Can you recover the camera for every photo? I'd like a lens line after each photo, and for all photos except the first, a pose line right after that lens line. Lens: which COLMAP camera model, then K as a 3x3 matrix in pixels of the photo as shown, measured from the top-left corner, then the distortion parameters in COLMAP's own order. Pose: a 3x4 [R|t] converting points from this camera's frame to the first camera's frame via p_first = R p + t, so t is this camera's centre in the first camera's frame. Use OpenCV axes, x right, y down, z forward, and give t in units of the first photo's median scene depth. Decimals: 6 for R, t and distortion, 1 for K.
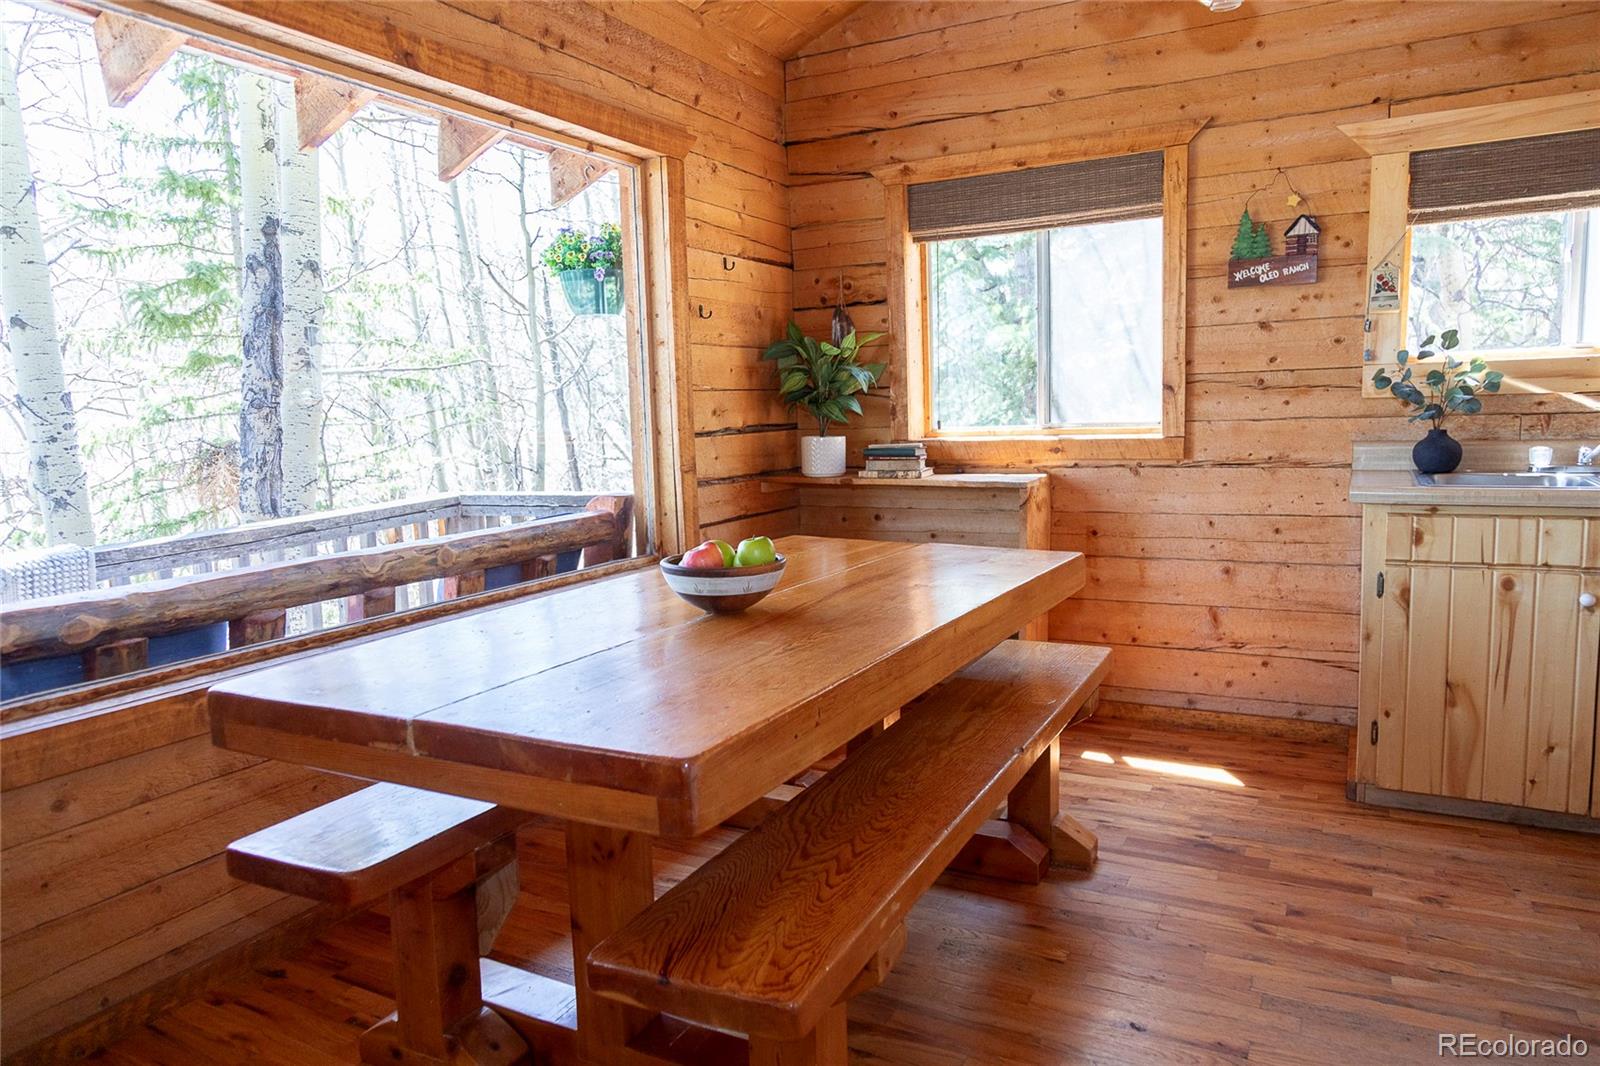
lens RADIAL K [[1041.0, 0, 817.5], [0, 1041.0, 538.1], [0, 0, 1]] dist [0.004510, 0.000448]
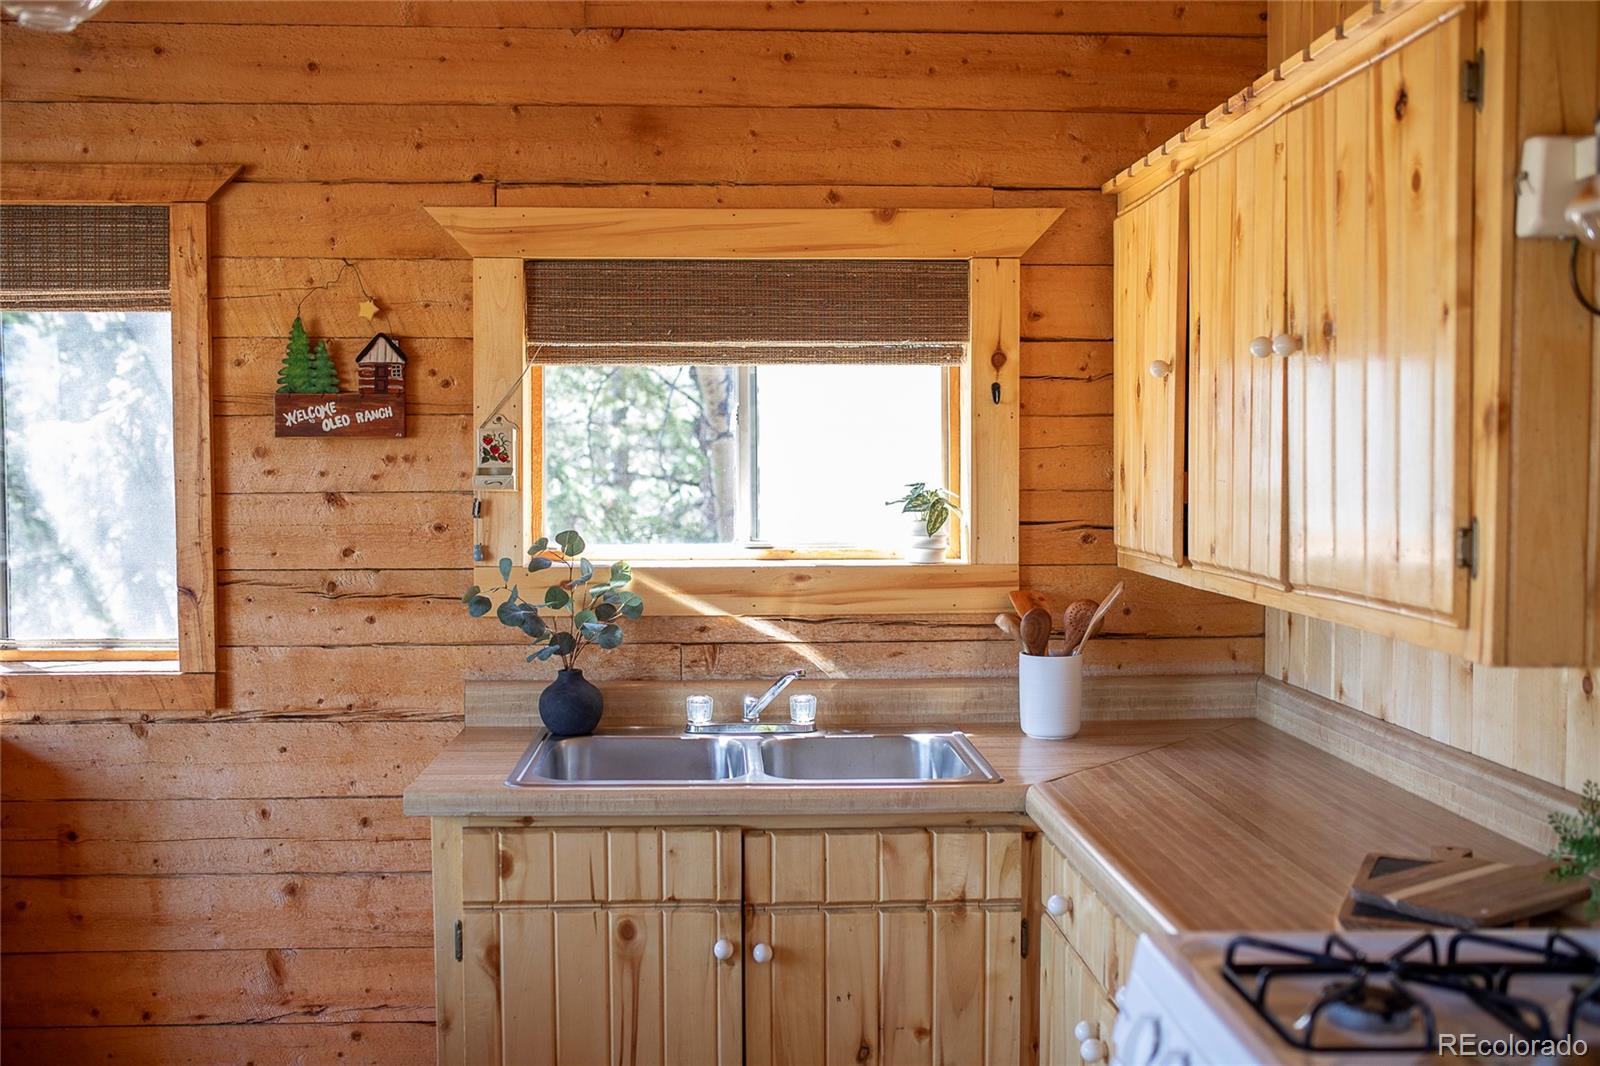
lens RADIAL K [[1511.3, 0, 800.0], [0, 1511.3, 533.0], [0, 0, 1]] dist [-0.043198, 0.035010]
pose [[0.860629, 0.009239, 0.509148, 0.208325], [0.038296, 0.995830, -0.082803, -0.096759], [-0.507790, 0.090761, 0.856686, 0.078973]]
